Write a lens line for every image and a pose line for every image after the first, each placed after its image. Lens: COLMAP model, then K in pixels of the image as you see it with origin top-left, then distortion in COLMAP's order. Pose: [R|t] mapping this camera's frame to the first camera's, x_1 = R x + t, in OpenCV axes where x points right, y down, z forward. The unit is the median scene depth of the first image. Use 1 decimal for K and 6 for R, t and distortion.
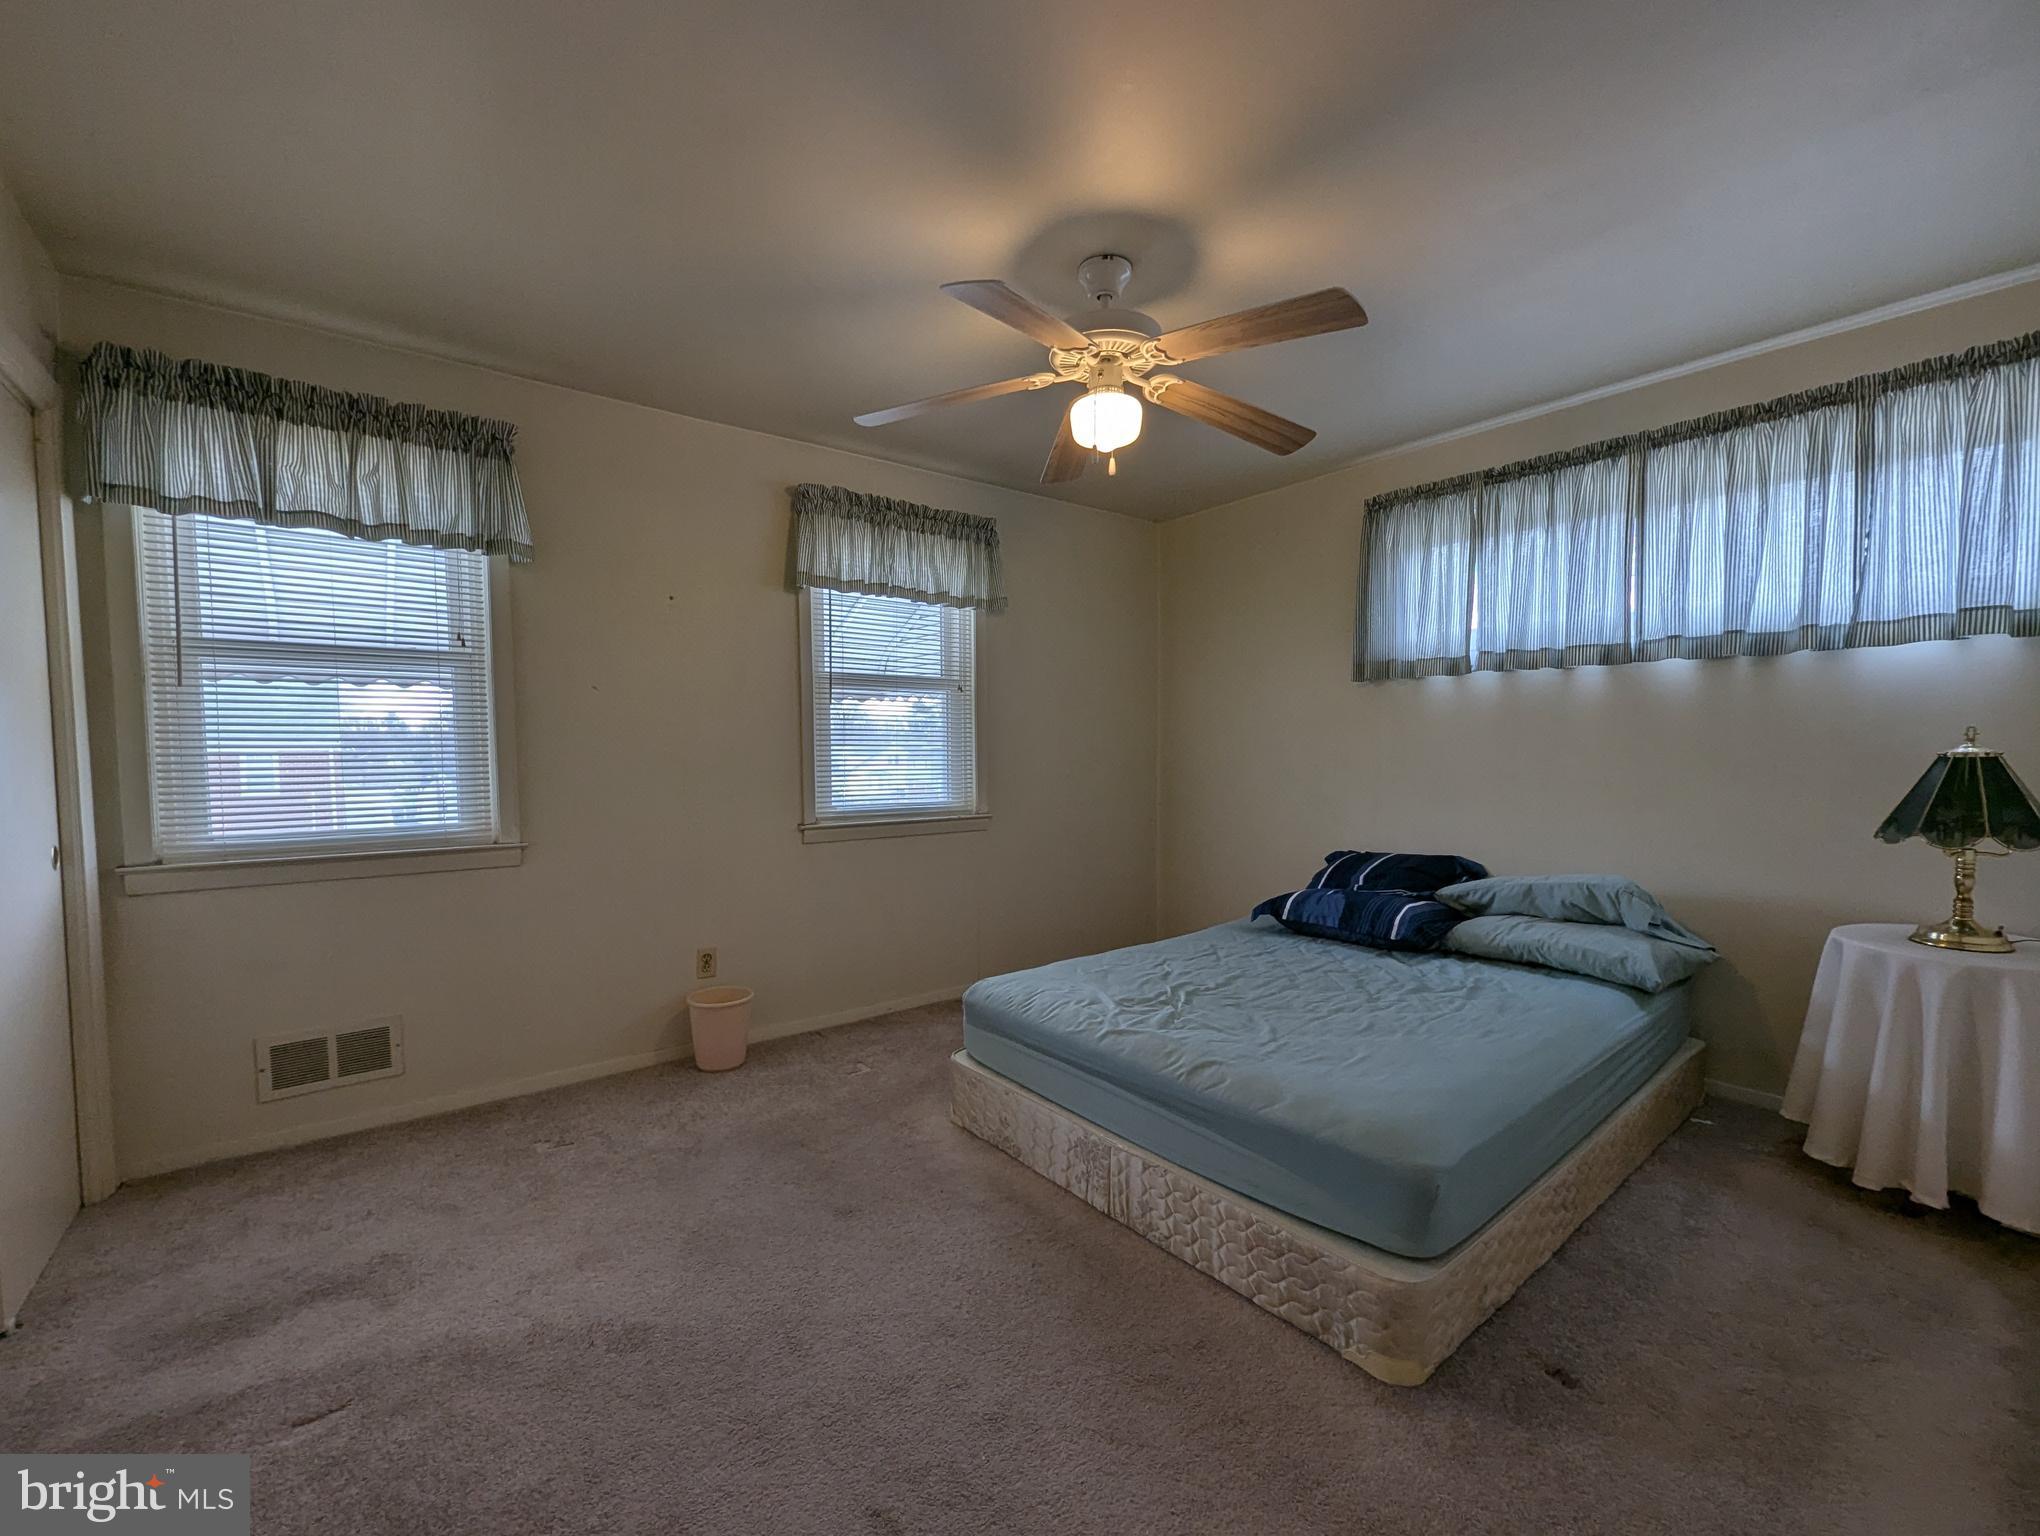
lens RADIAL K [[847.6, 0, 1020.9], [0, 847.6, 755.0], [0, 0, 1]] dist [-0.002752, -0.000412]
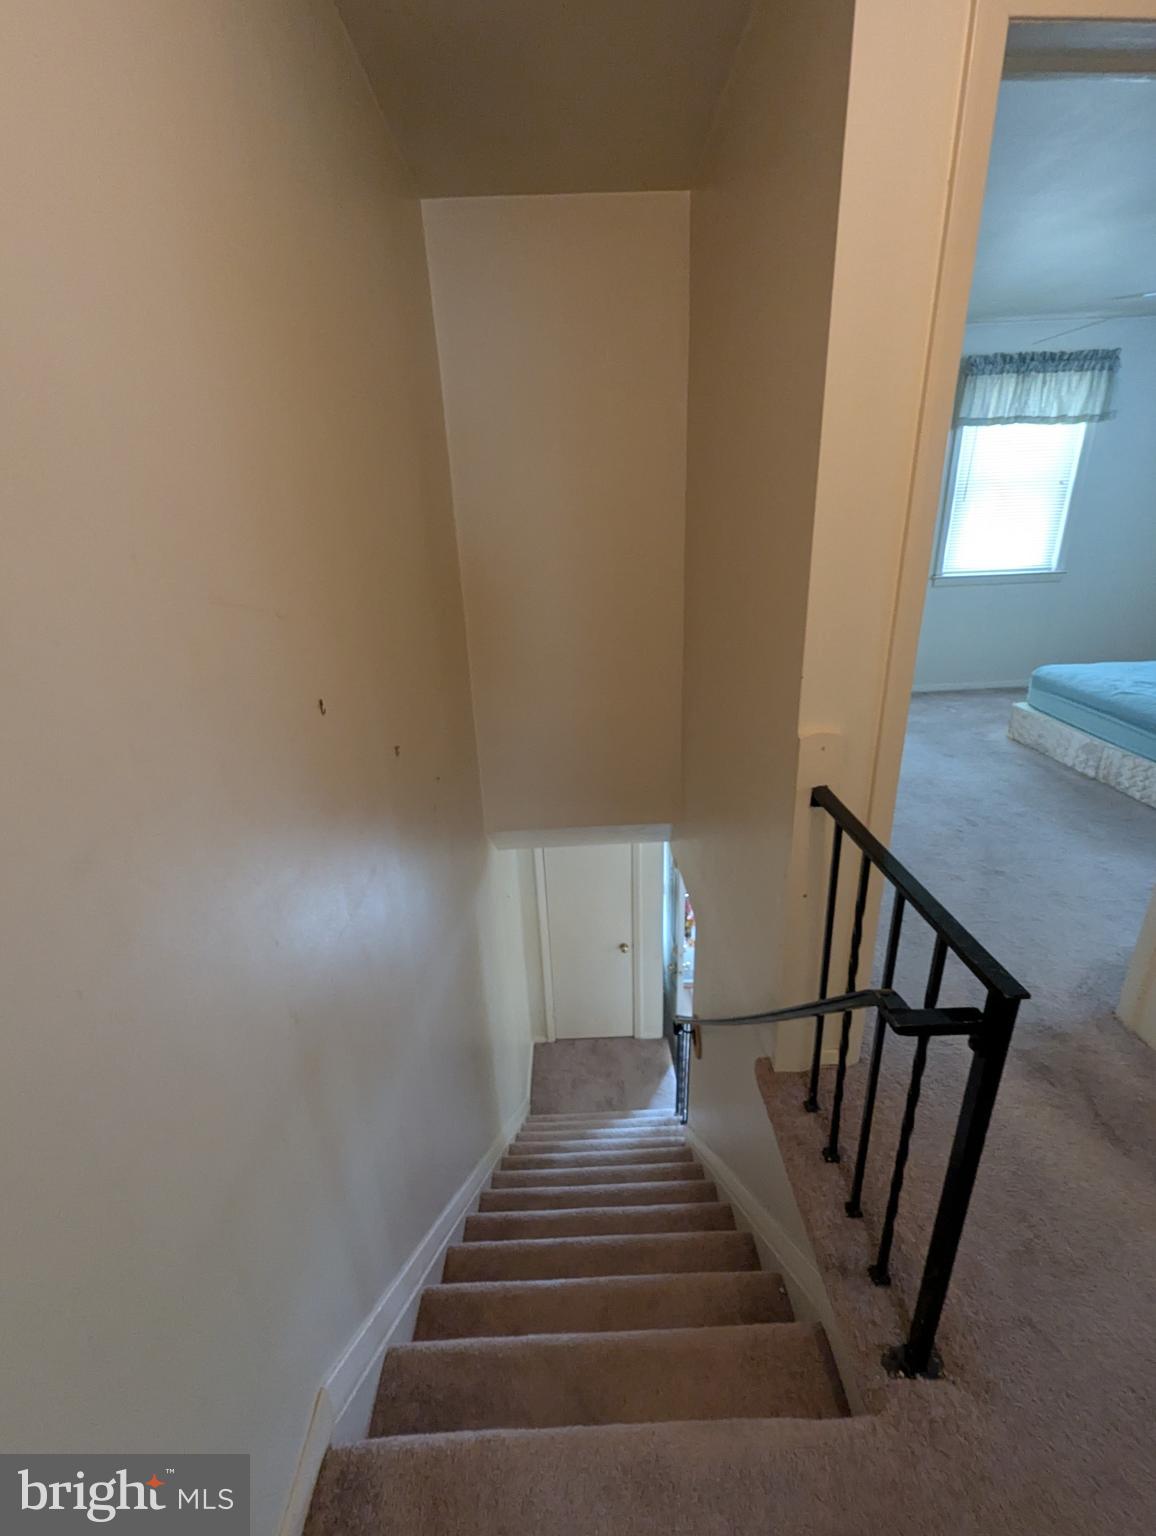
lens RADIAL K [[638.2, 0, 578.0], [0, 638.2, 768.0], [0, 0, 1]] dist [-0.002752, -0.000412]
pose [[0.792592, 0.194166, -0.578012, -0.001246], [0.033339, 0.932727, 0.359038, -0.046995], [0.608841, -0.303841, 0.732799, -0.546957]]
